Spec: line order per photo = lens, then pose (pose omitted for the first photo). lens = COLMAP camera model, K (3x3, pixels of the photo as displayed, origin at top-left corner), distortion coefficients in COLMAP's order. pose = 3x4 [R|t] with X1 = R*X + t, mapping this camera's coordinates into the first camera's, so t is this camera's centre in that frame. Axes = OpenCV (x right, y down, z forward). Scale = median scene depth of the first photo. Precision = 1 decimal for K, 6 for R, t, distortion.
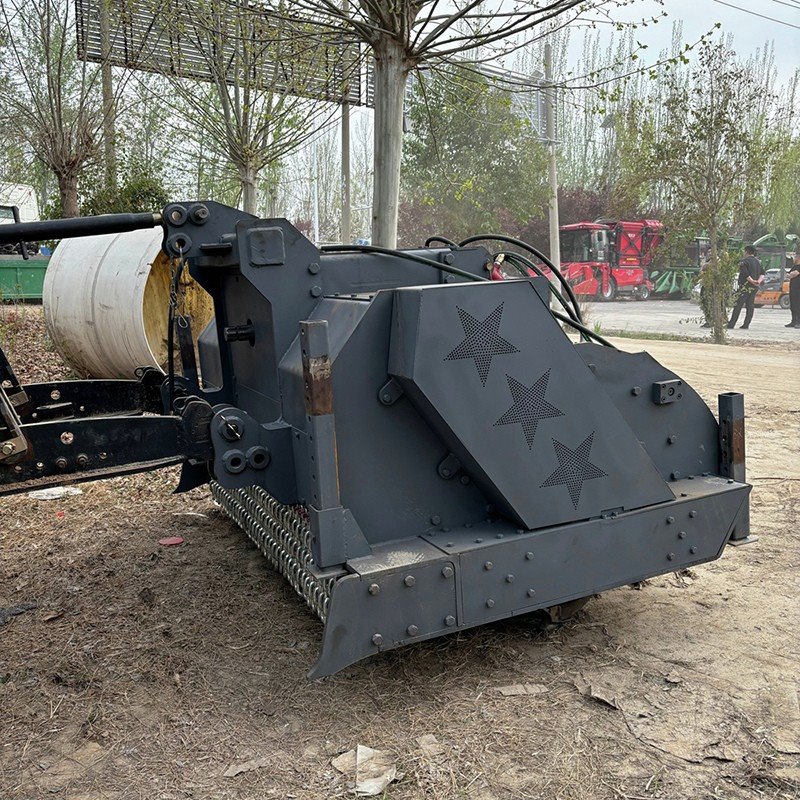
lens RADIAL K [[811.2, 0, 400.0], [0, 811.2, 400.0], [0, 0, 1]] dist [0.016449, 0.017430]
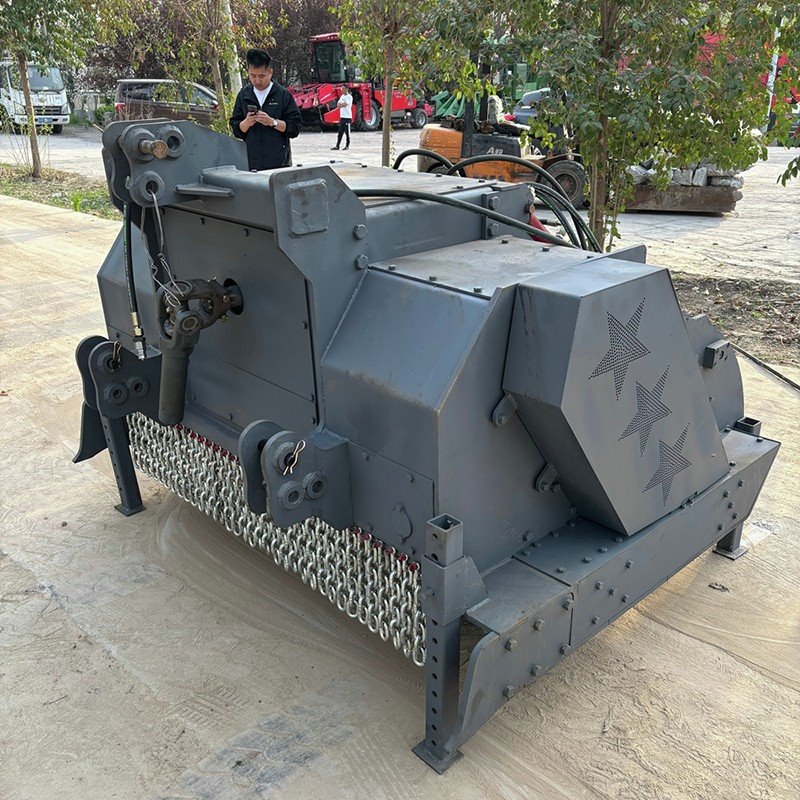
lens RADIAL K [[783.7, 0, 390.0], [0, 783.7, 443.7], [0, 0, 1]] dist [0.070189, 0.007965]
pose [[0.956002, -0.096827, 0.276918, -0.316758], [0.019940, 0.963224, 0.267960, -0.176145], [-0.292680, -0.250649, 0.922775, 0.271199]]
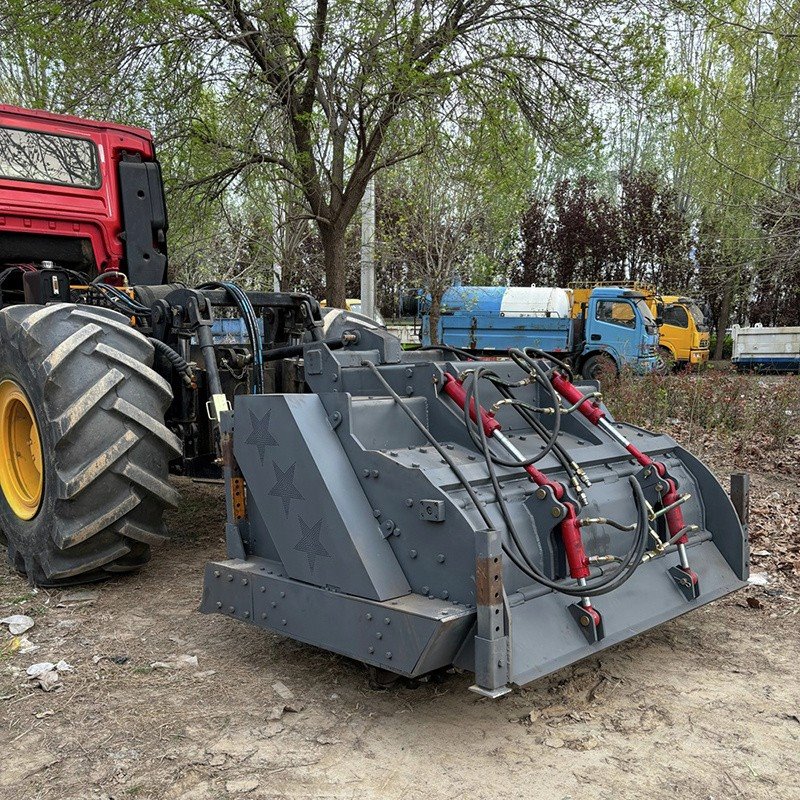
lens RADIAL K [[812.2, 0, 398.8], [0, 812.2, 489.0], [0, 0, 1]] dist [0.010514, -0.001903]
pose [[0.321739, 0.172090, -0.931058, 1.384081], [-0.145175, 0.980683, 0.131095, -0.180440], [0.935632, 0.092988, 0.340508, 0.660642]]
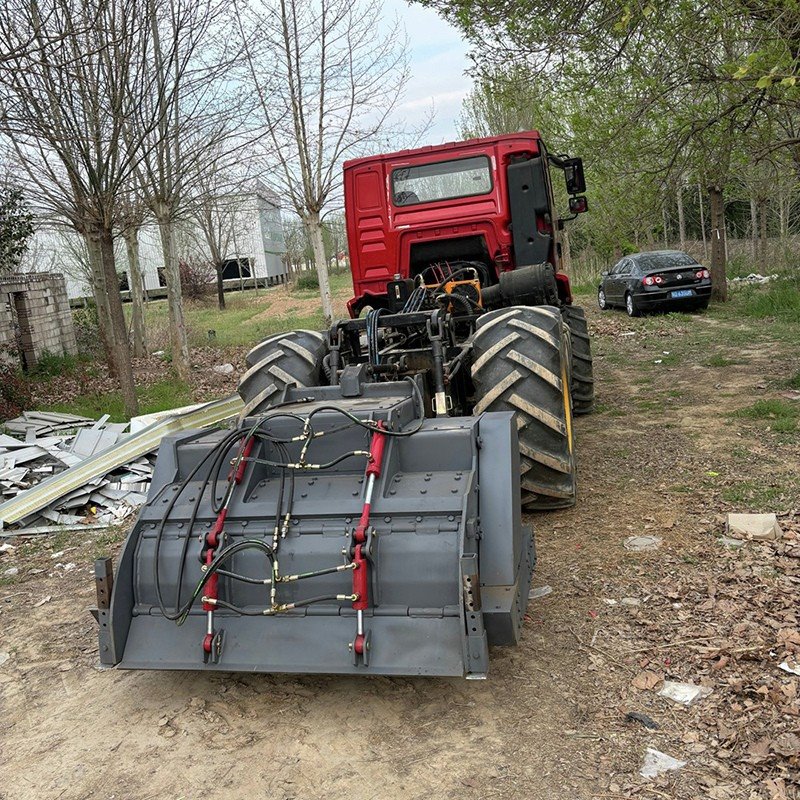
lens RADIAL K [[809.1, 0, 397.4], [0, 809.1, 388.9], [0, 0, 1]] dist [0.029395, -0.010011]
pose [[-0.609858, 0.183563, -0.770959, 1.269919], [-0.013787, 0.970201, 0.241908, -0.721466], [0.792391, 0.158159, -0.589154, 2.465630]]
